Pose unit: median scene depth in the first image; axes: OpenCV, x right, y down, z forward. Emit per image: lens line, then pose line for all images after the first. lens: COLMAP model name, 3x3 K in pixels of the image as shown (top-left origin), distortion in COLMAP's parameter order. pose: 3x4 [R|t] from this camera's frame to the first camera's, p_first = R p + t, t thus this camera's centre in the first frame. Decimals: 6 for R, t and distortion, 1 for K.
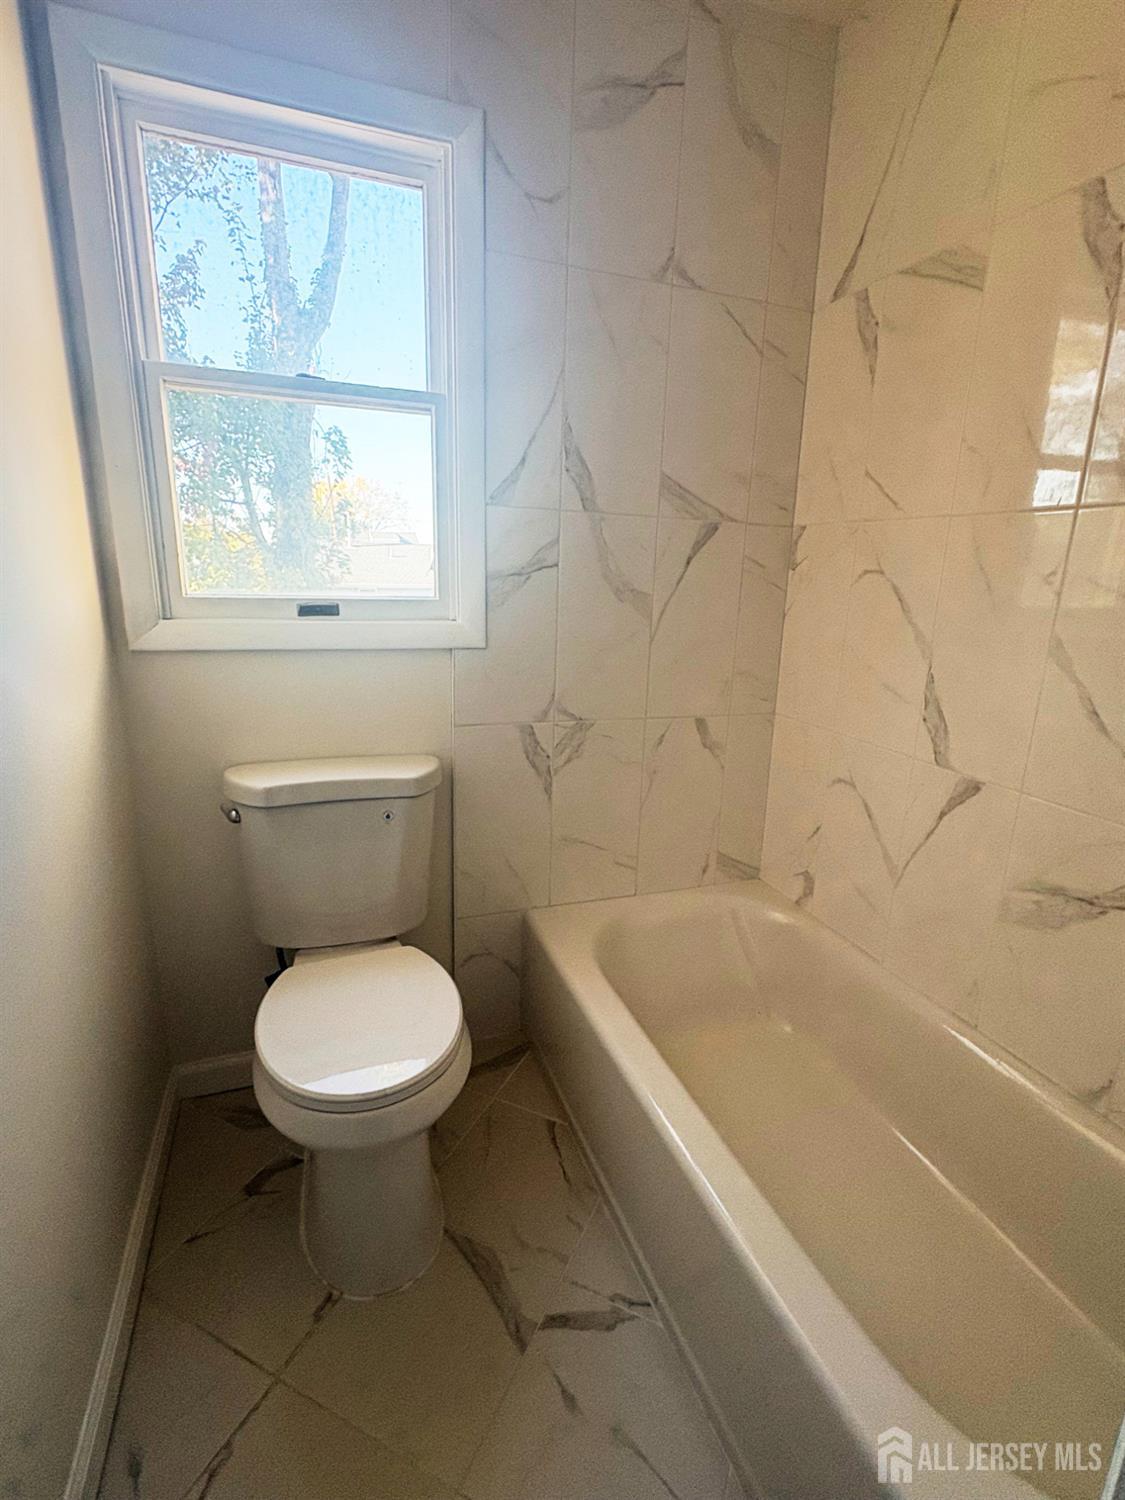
lens RADIAL K [[701.8, 0, 562.5], [0, 701.8, 750.0], [0, 0, 1]] dist [-0.012486, 0.011470]
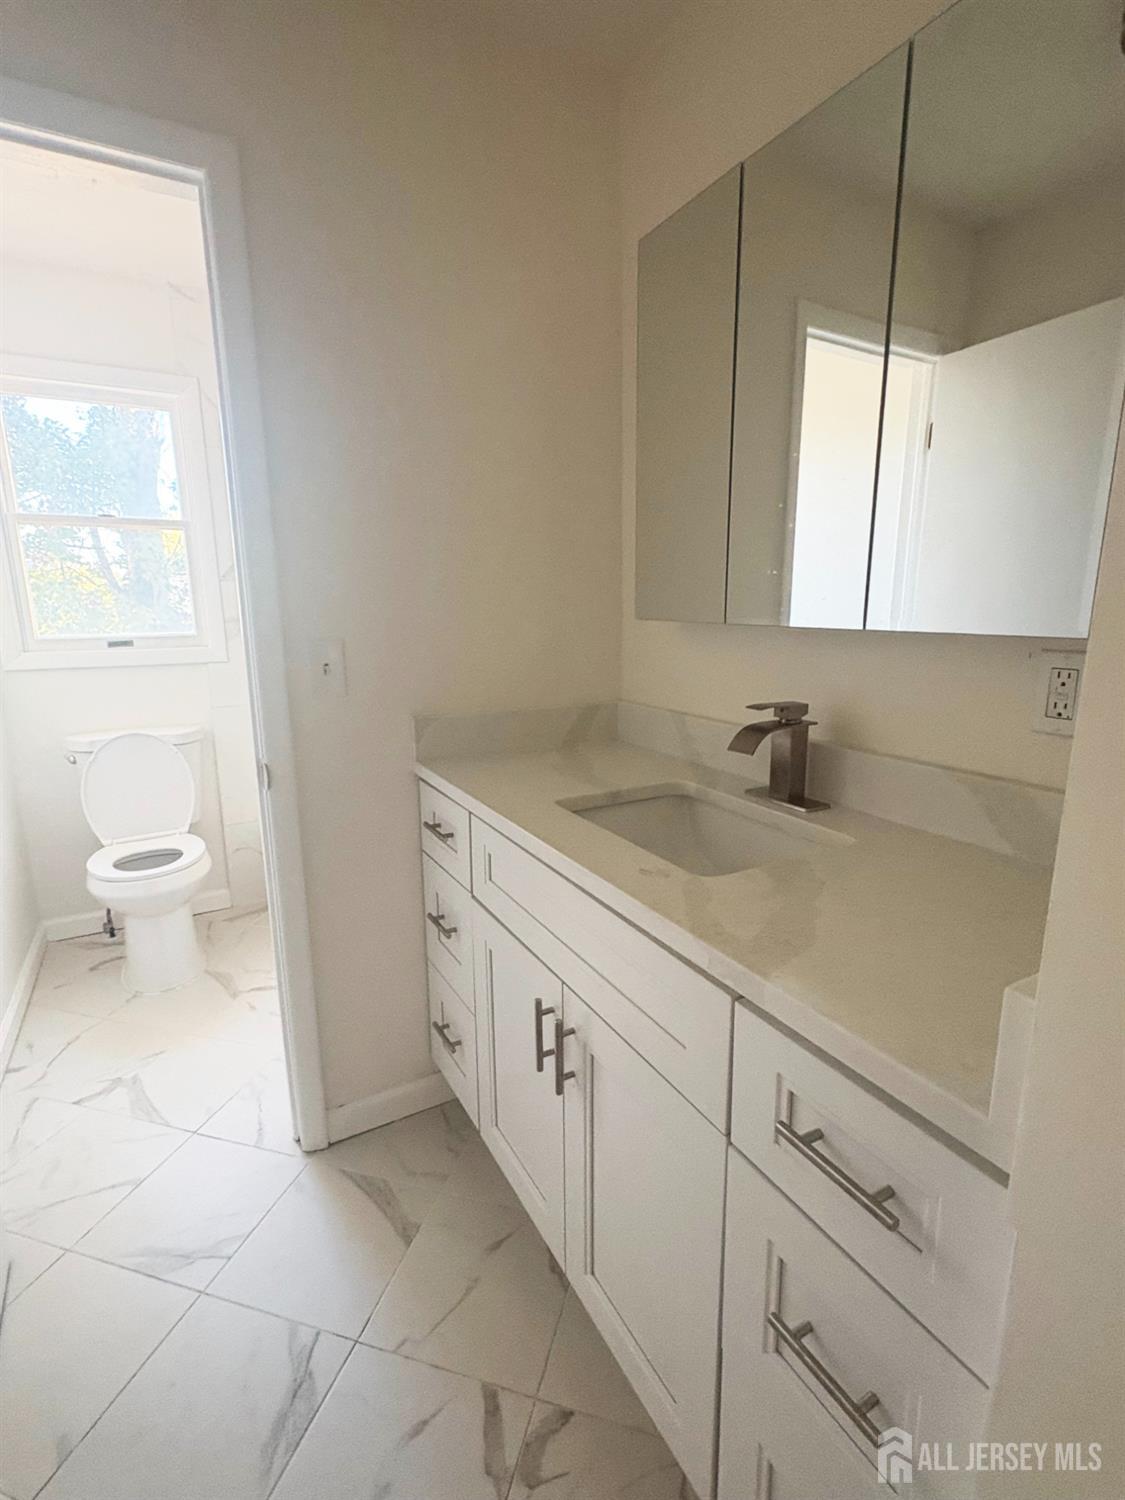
lens RADIAL K [[701.8, 0, 562.5], [0, 701.8, 750.0], [0, 0, 1]] dist [-0.012486, 0.011470]
pose [[0.987381, -0.060703, 0.146264, 0.080130], [0.065660, 0.997412, -0.029300, 0.032320], [-0.144107, 0.038534, 0.988812, -0.149767]]
